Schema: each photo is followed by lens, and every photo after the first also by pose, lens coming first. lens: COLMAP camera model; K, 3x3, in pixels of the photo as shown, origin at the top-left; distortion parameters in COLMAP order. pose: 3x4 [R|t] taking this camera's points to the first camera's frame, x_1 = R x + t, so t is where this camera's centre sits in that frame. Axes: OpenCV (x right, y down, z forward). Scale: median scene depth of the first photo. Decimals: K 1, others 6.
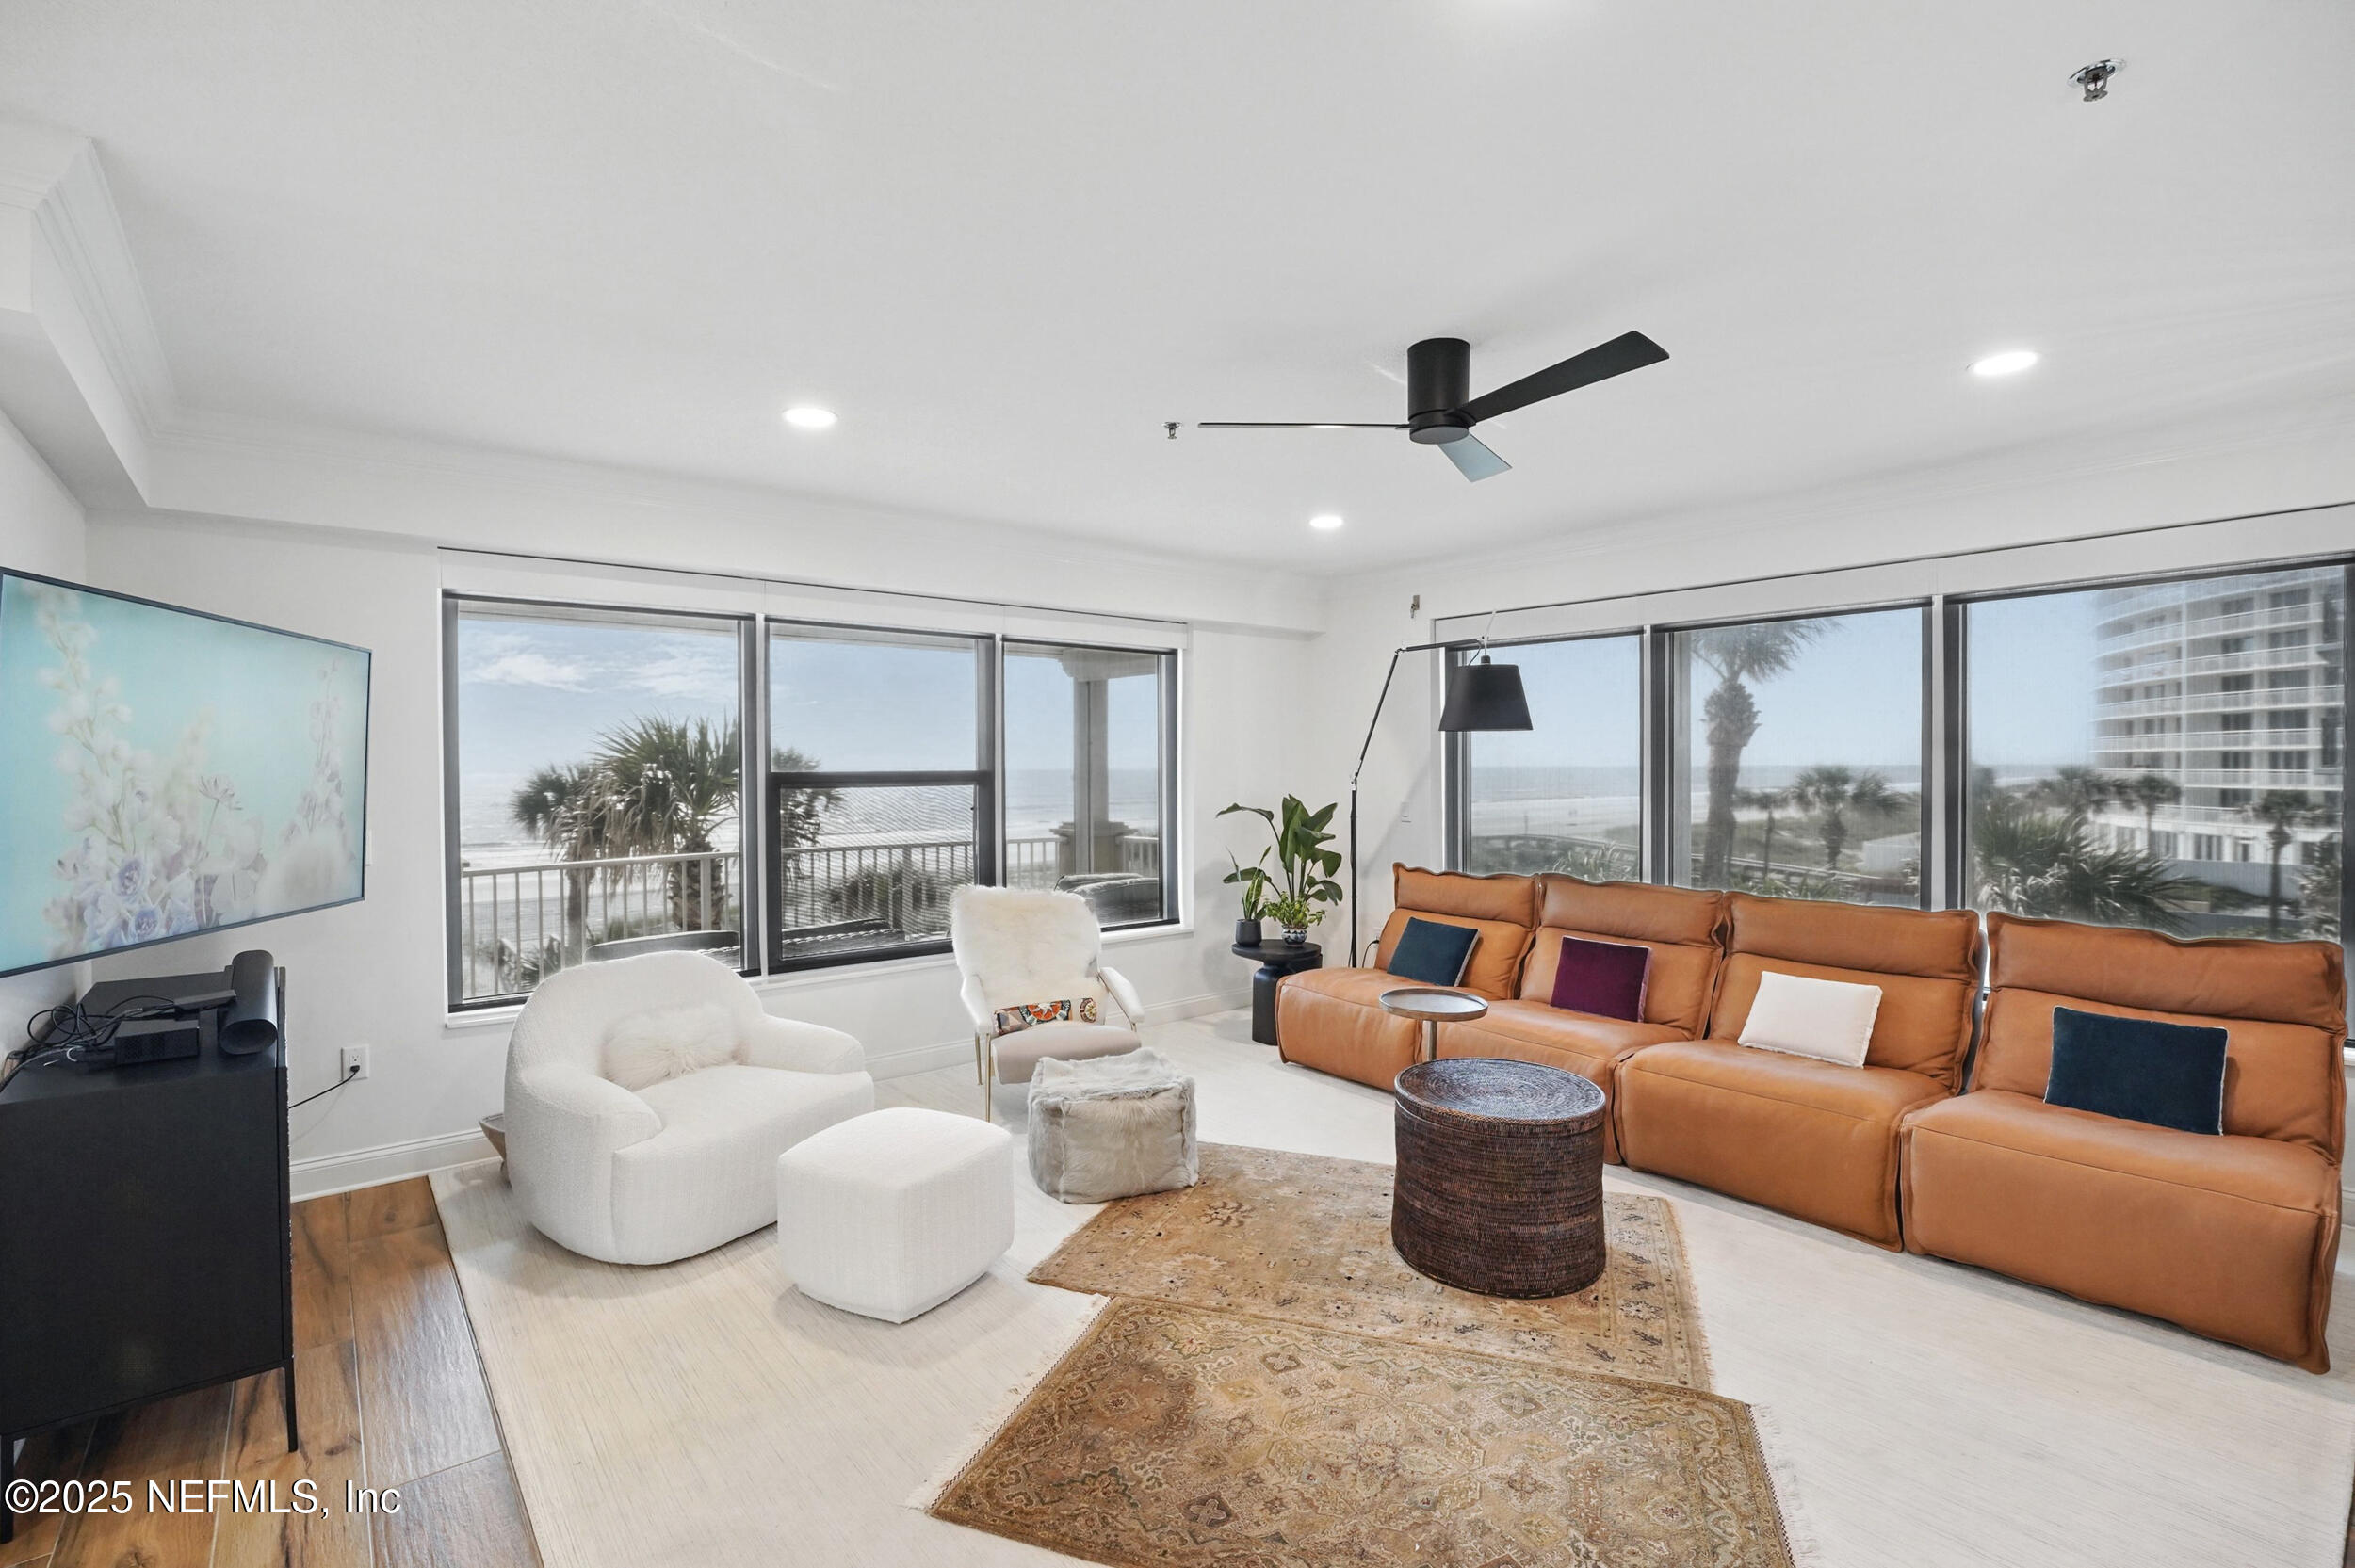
lens RADIAL K [[1073.1, 0, 1178.7], [0, 1073.1, 779.9], [0, 0, 1]] dist [-0.018956, -0.000274]
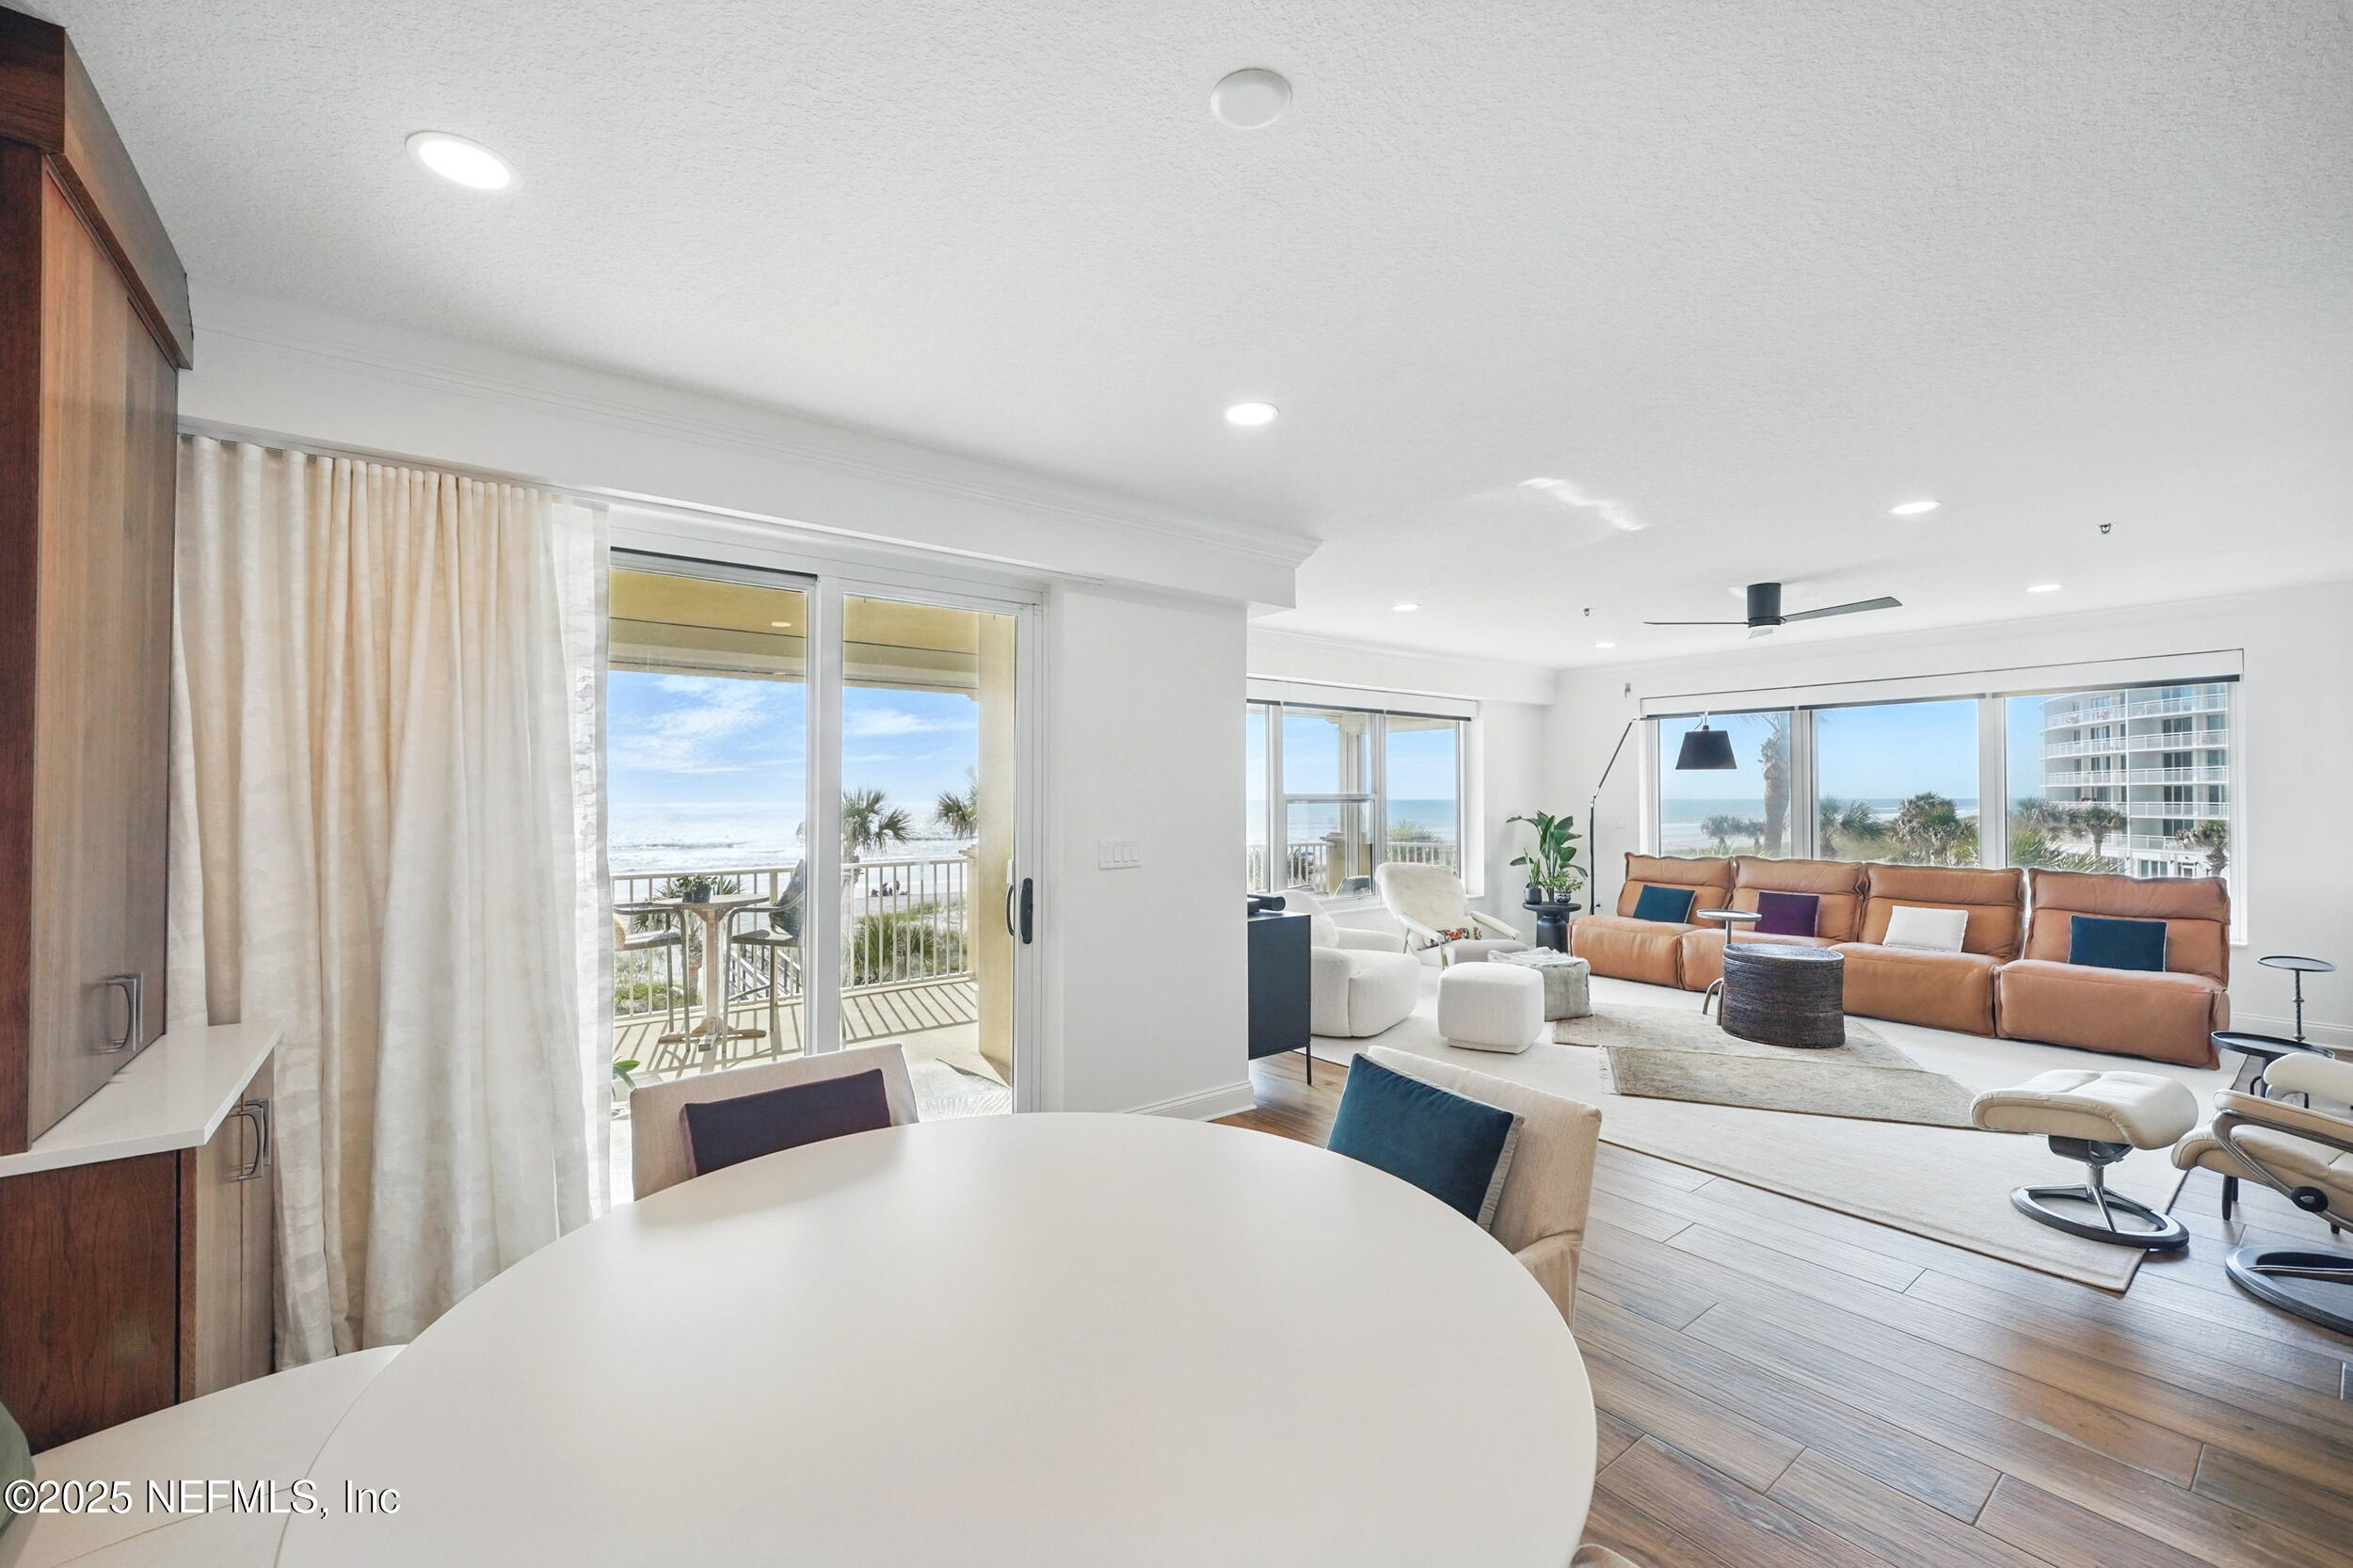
lens RADIAL K [[943.4, 0, 1175.2], [0, 943.4, 792.6], [0, 0, 1]] dist [-0.021420, 0.005150]
pose [[0.999304, 0.000973, -0.037292, -0.683985], [-0.001702, 0.999808, -0.019535, 0.027667], [0.037266, 0.019585, 0.999113, -0.695651]]
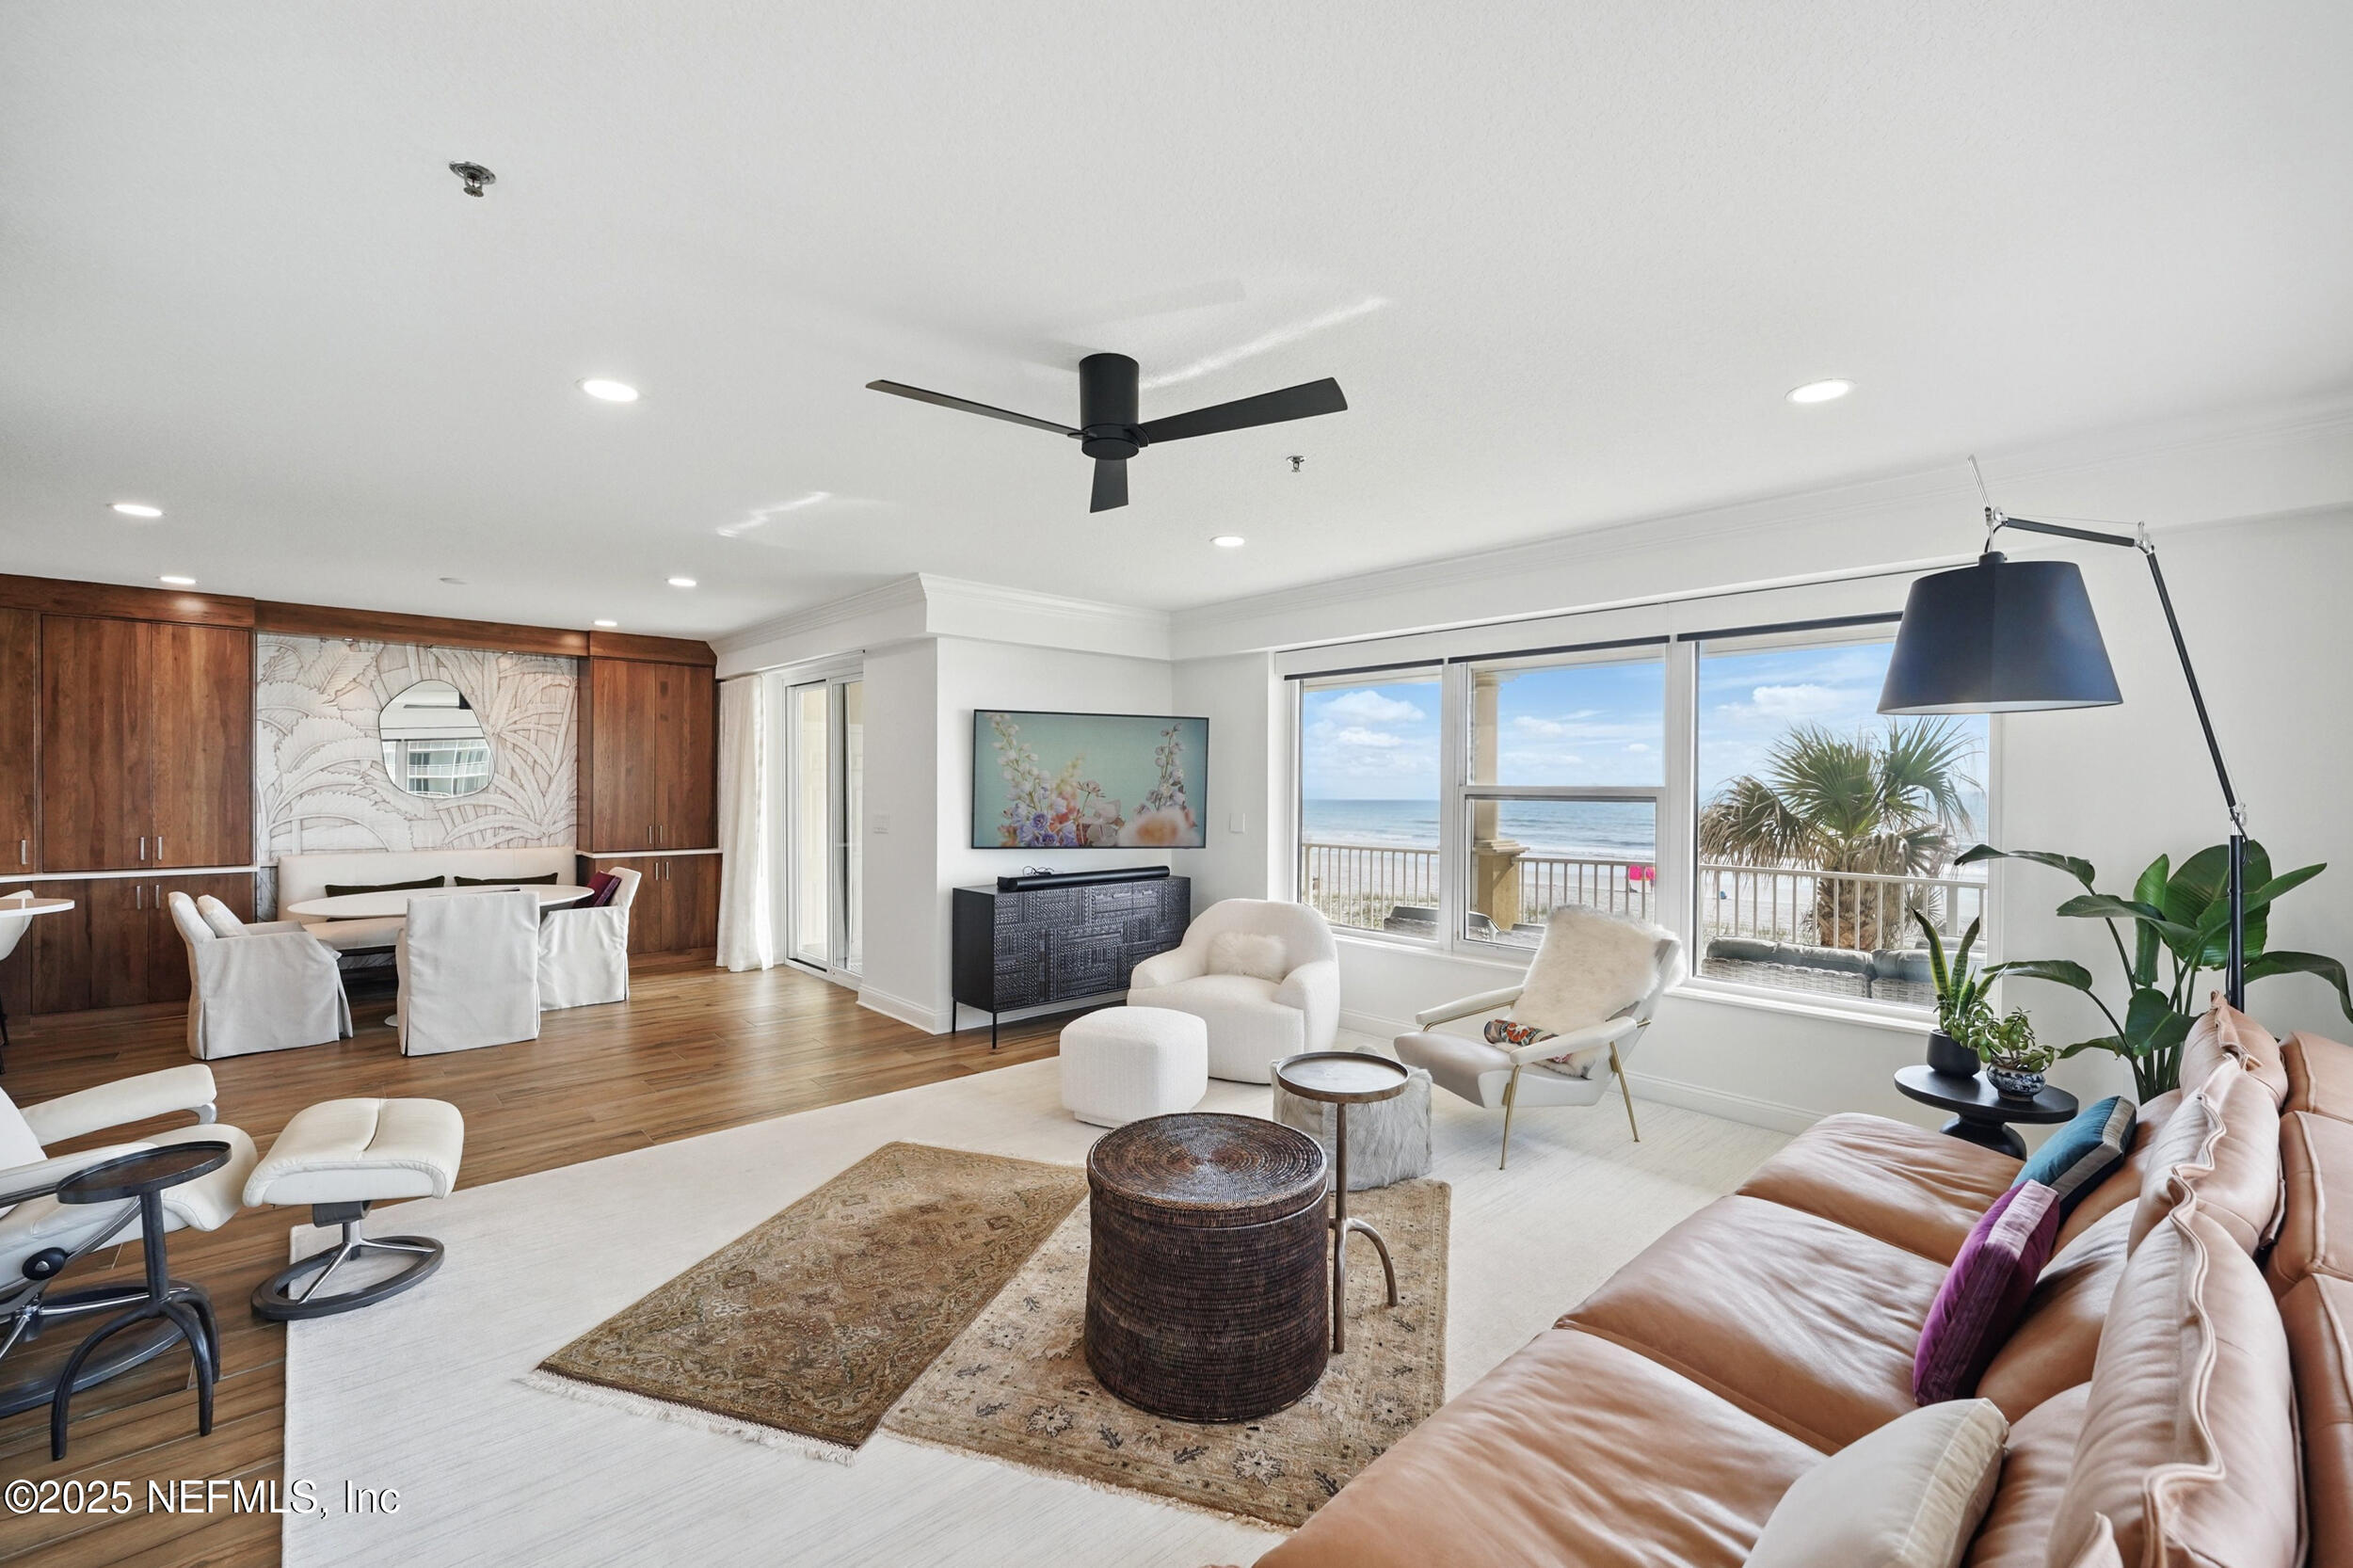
lens RADIAL K [[968.6, 0, 1174.0], [0, 968.6, 788.6], [0, 0, 1]] dist [-0.009492, 0.000170]
pose [[0.048238, 0.009442, -0.998791, 0.972765], [-0.020396, 0.999756, 0.008466, -0.008404], [0.998628, 0.019963, 0.048419, 0.854010]]
